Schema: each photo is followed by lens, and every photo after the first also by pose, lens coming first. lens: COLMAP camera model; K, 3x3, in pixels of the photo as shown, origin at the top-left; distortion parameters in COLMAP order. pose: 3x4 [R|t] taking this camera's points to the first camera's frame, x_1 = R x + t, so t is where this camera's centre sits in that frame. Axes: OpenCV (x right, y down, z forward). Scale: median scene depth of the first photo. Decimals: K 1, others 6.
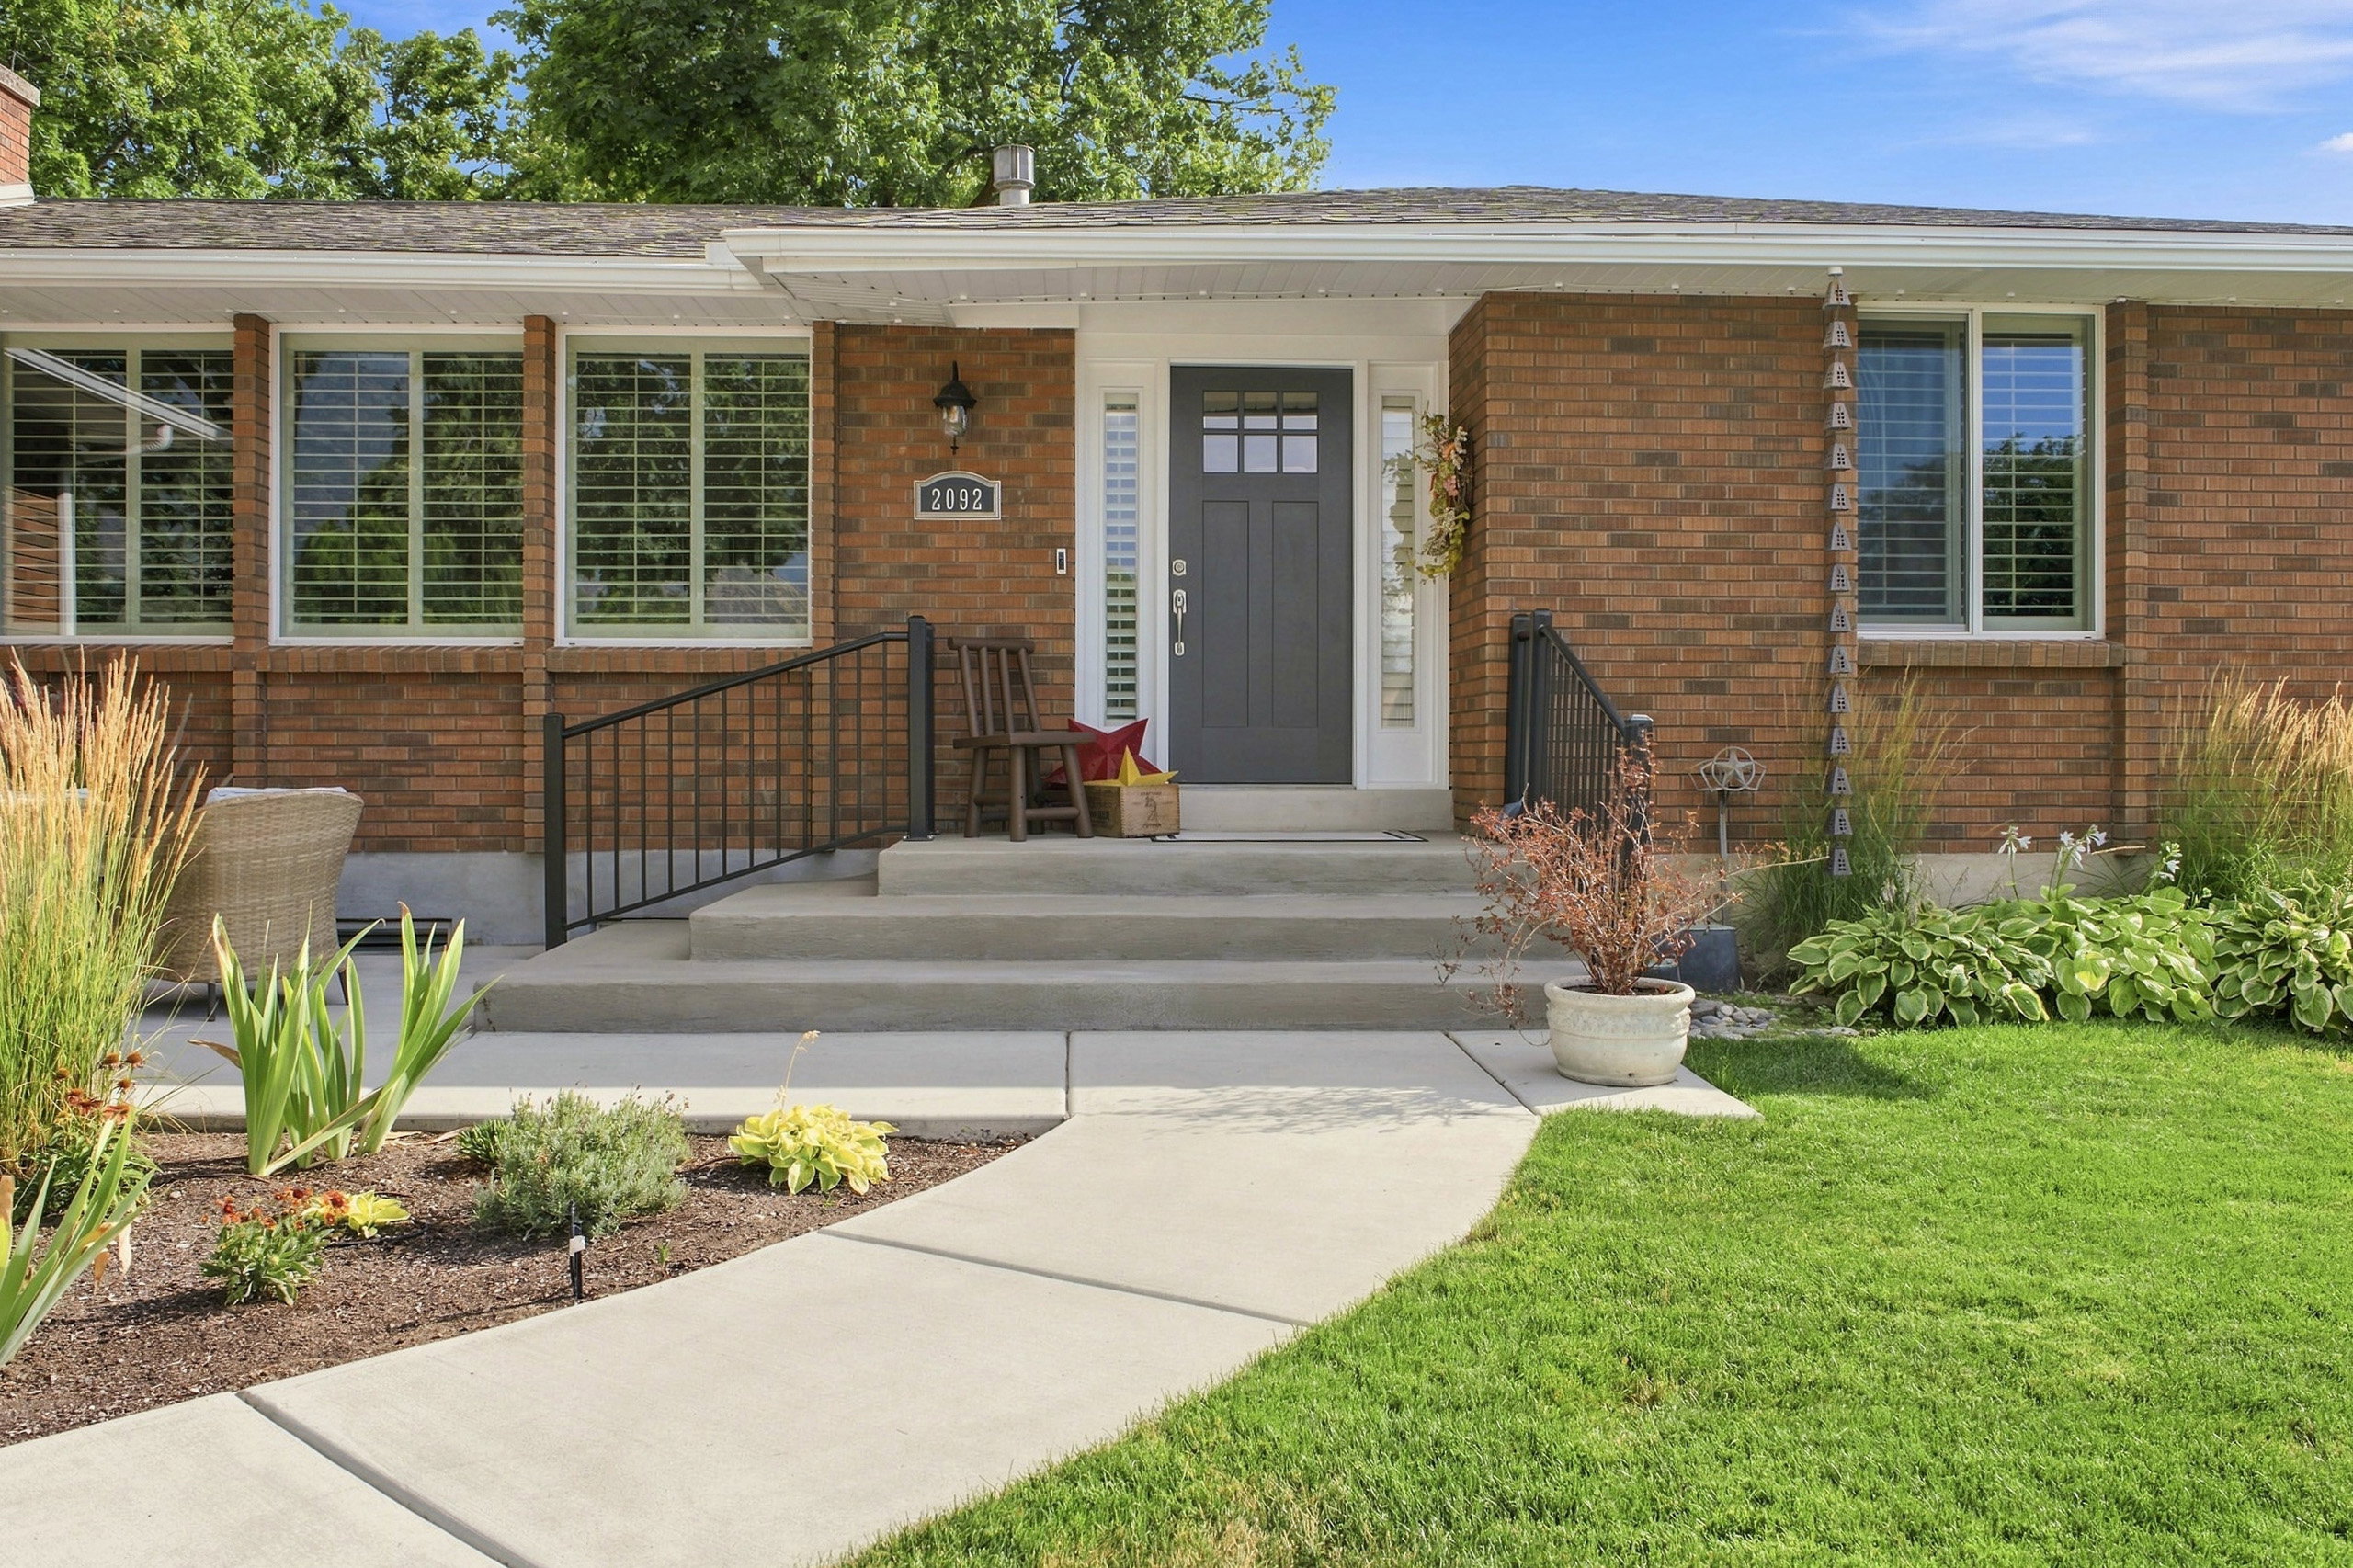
lens RADIAL K [[2067.6, 0, 1285.7], [0, 2067.6, 779.3], [0, 0, 1]] dist [-0.018128, -0.012207]
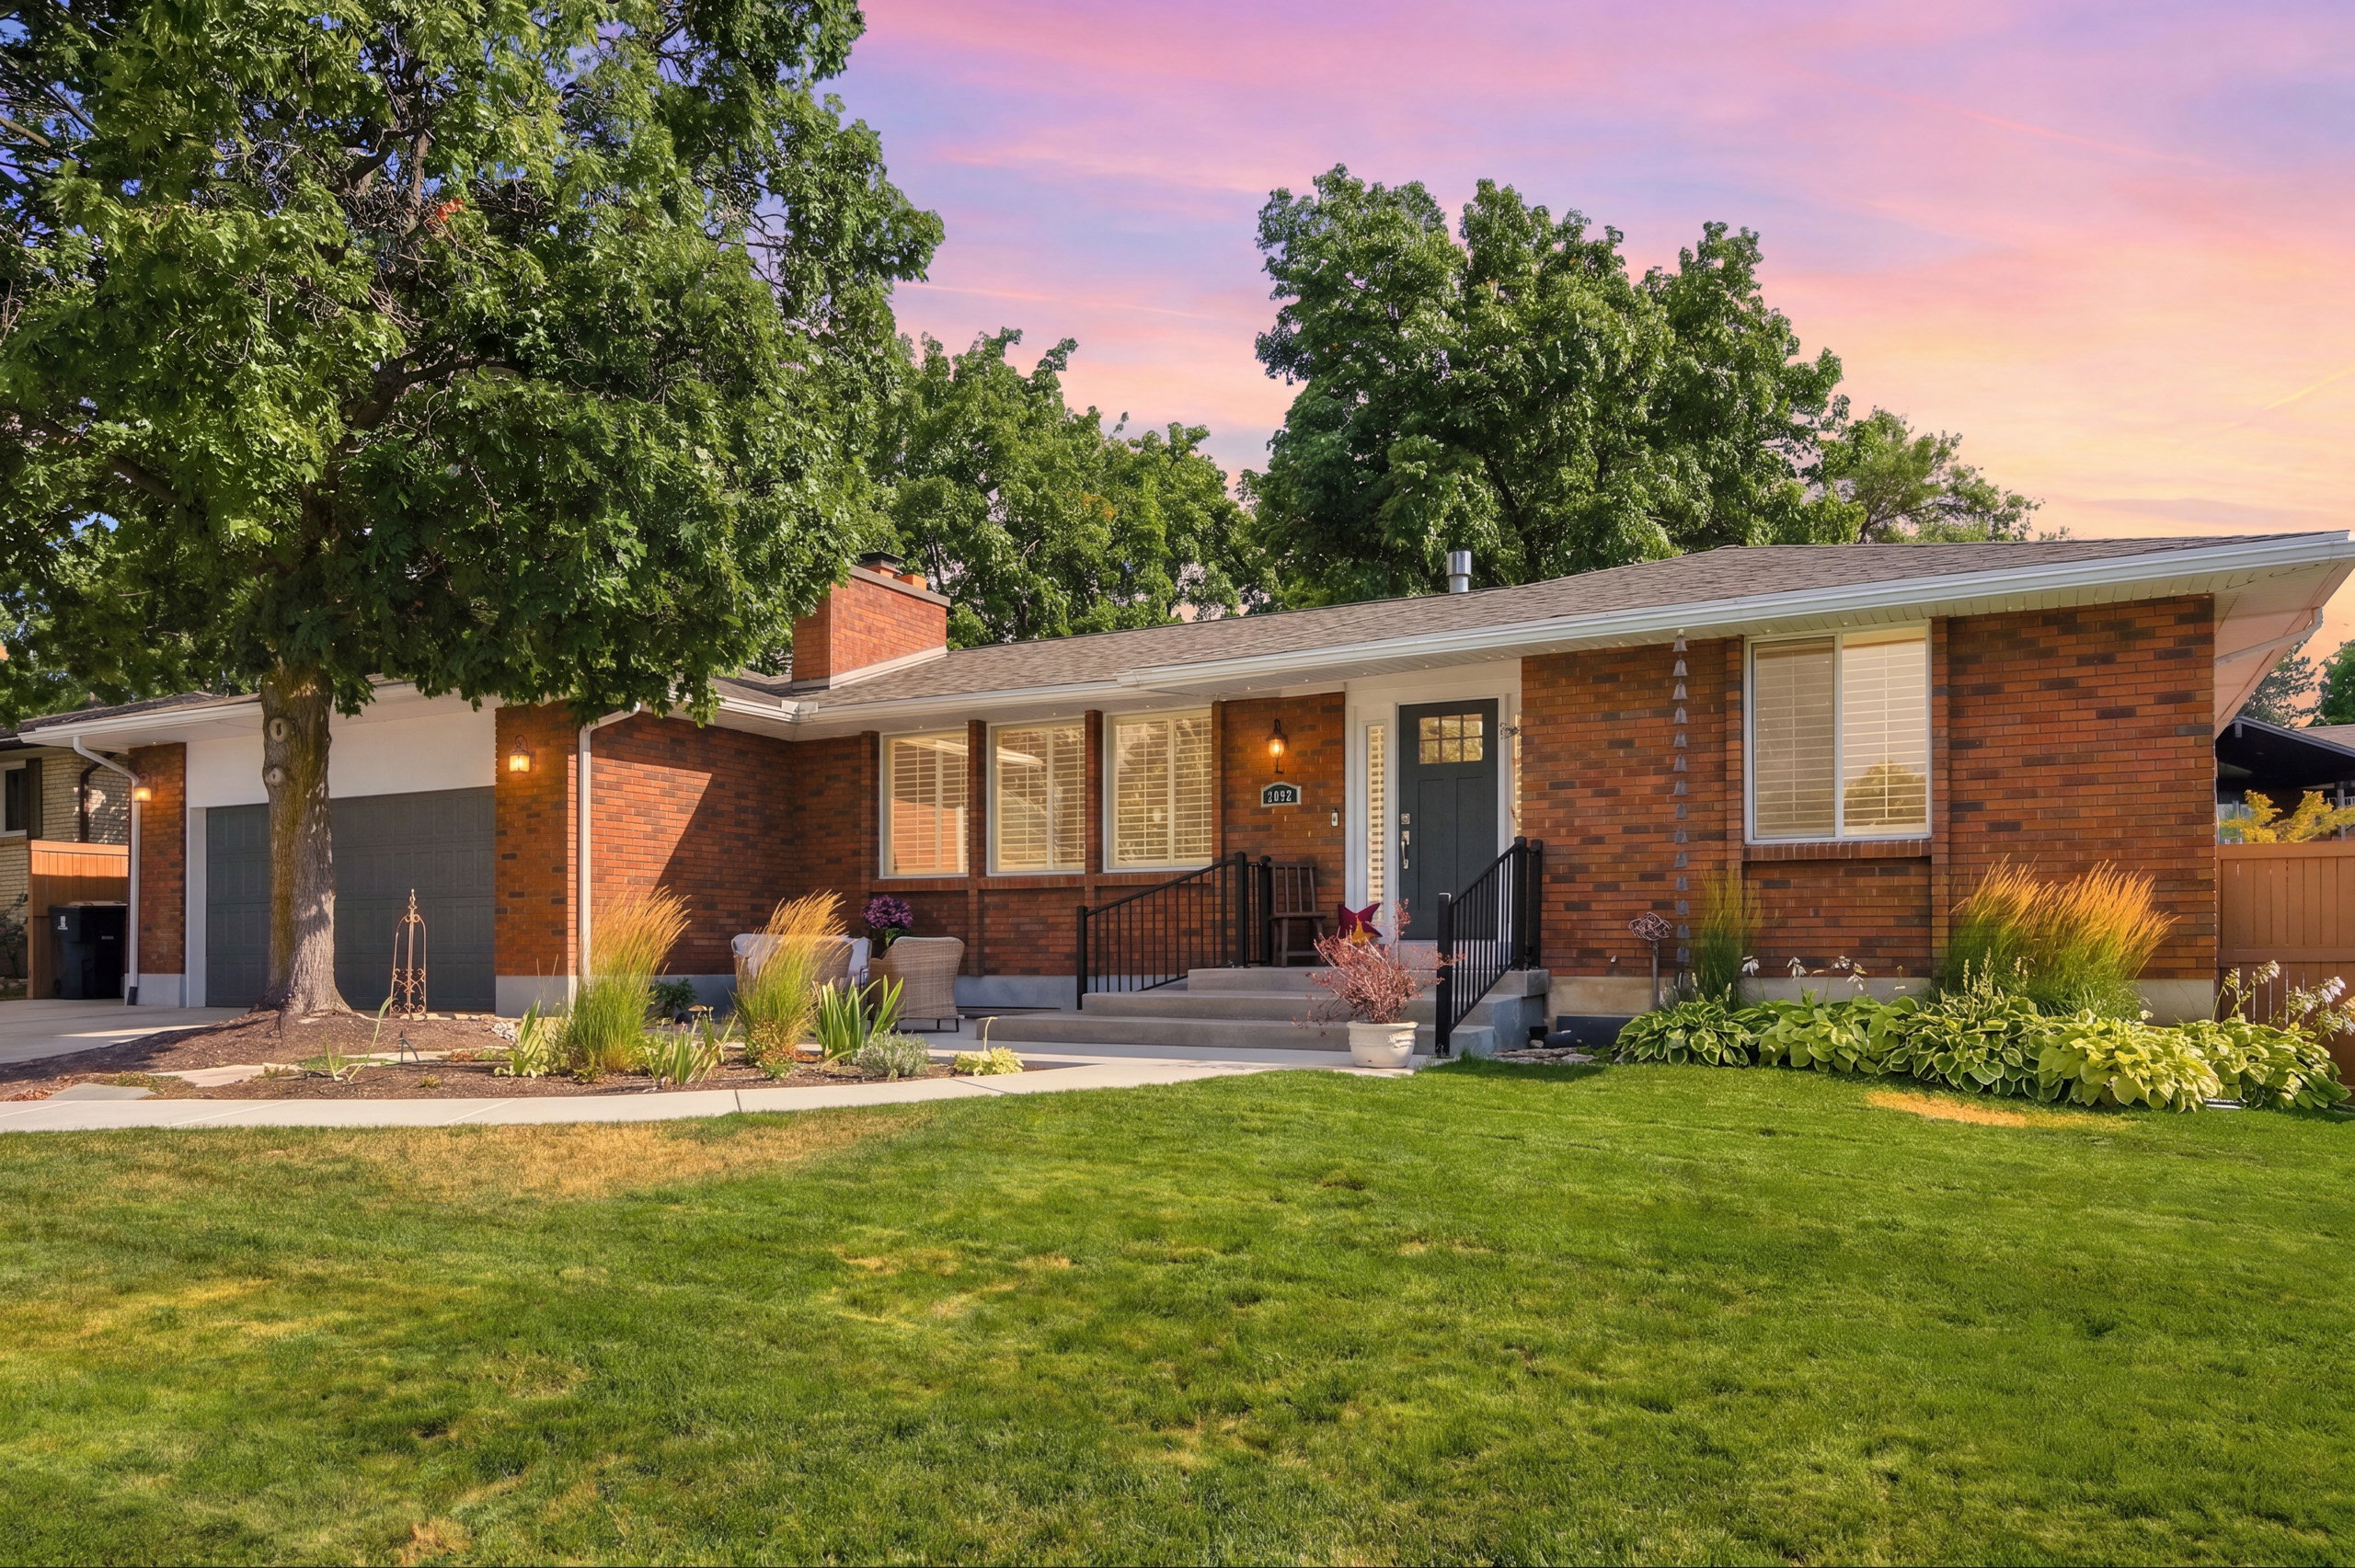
lens RADIAL K [[1690.0, 0, 1170.4], [0, 1690.0, 882.6], [0, 0, 1]] dist [-0.001153, 0.001939]
pose [[0.844760, -0.026658, -0.534481, 0.590243], [-0.000649, 0.998707, -0.050837, 0.029118], [0.535145, 0.043292, 0.843650, -0.355760]]
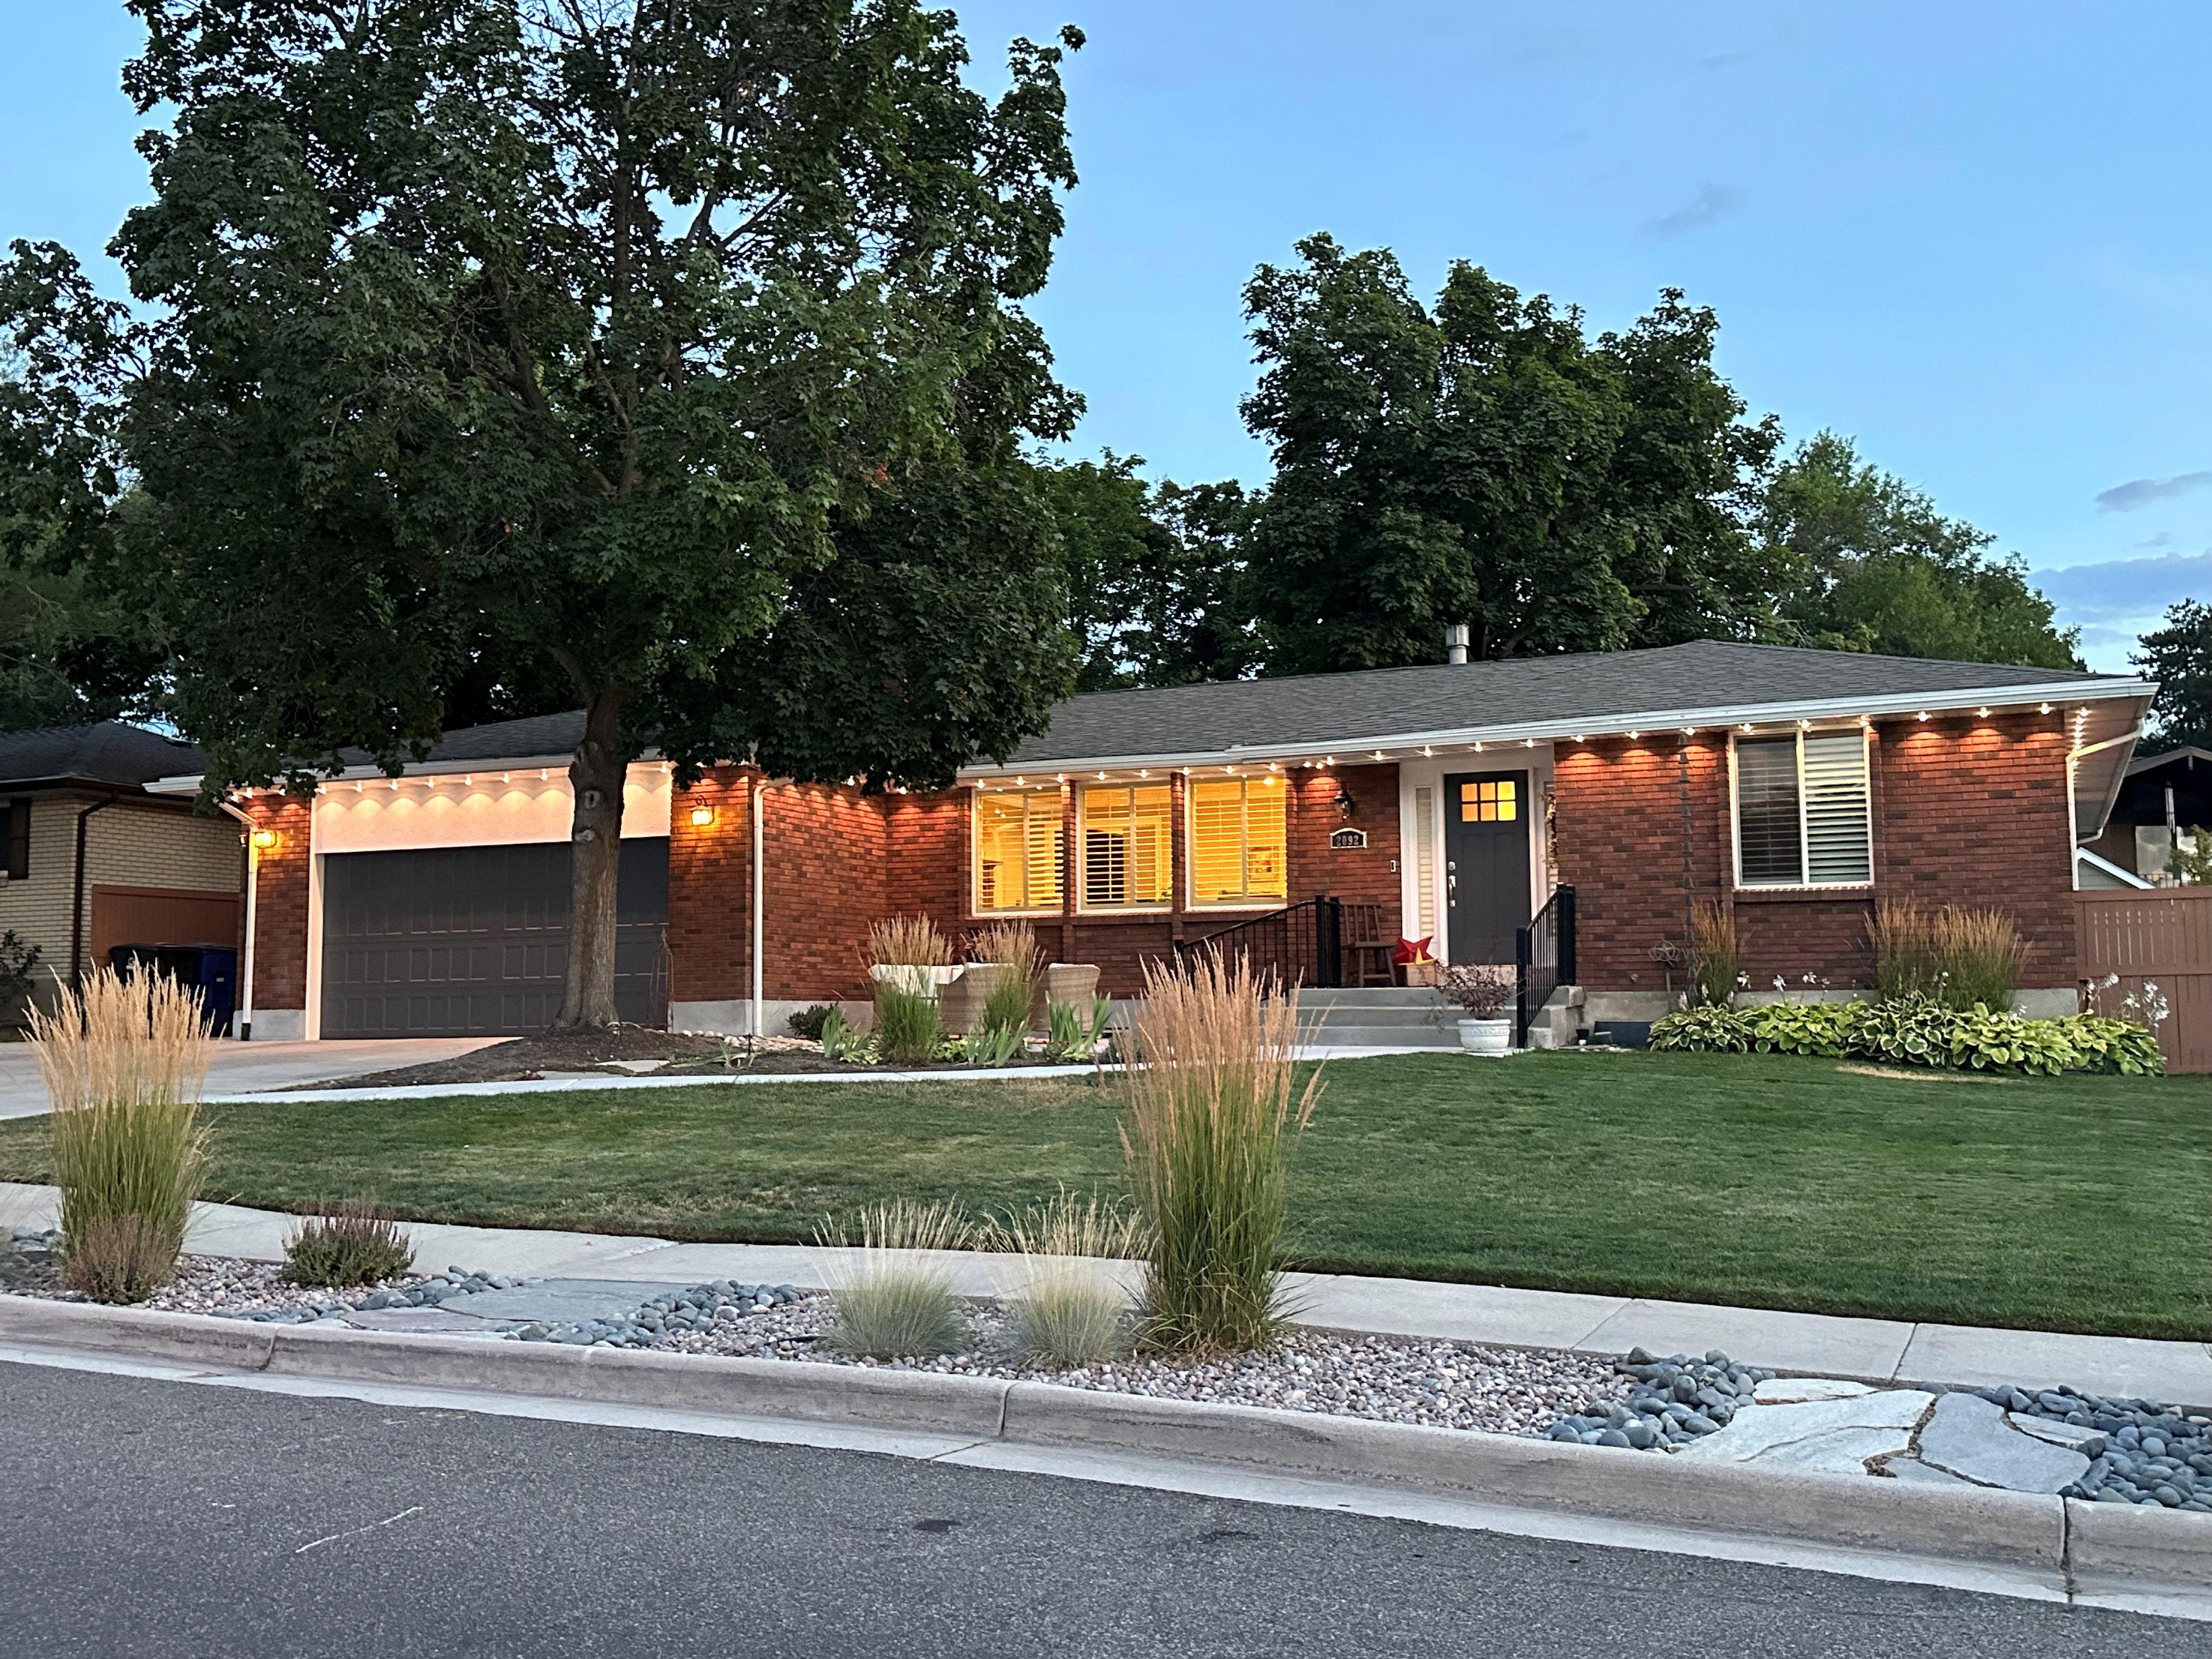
lens RADIAL K [[2169.7, 0, 1106.0], [0, 2169.7, 829.5], [0, 0, 1]] dist [0.077942, -0.005870]
pose [[0.887000, -0.047942, -0.459274, 0.723372], [0.006267, 0.995754, -0.091839, 0.071663], [0.461727, 0.078583, 0.883534, -1.272033]]
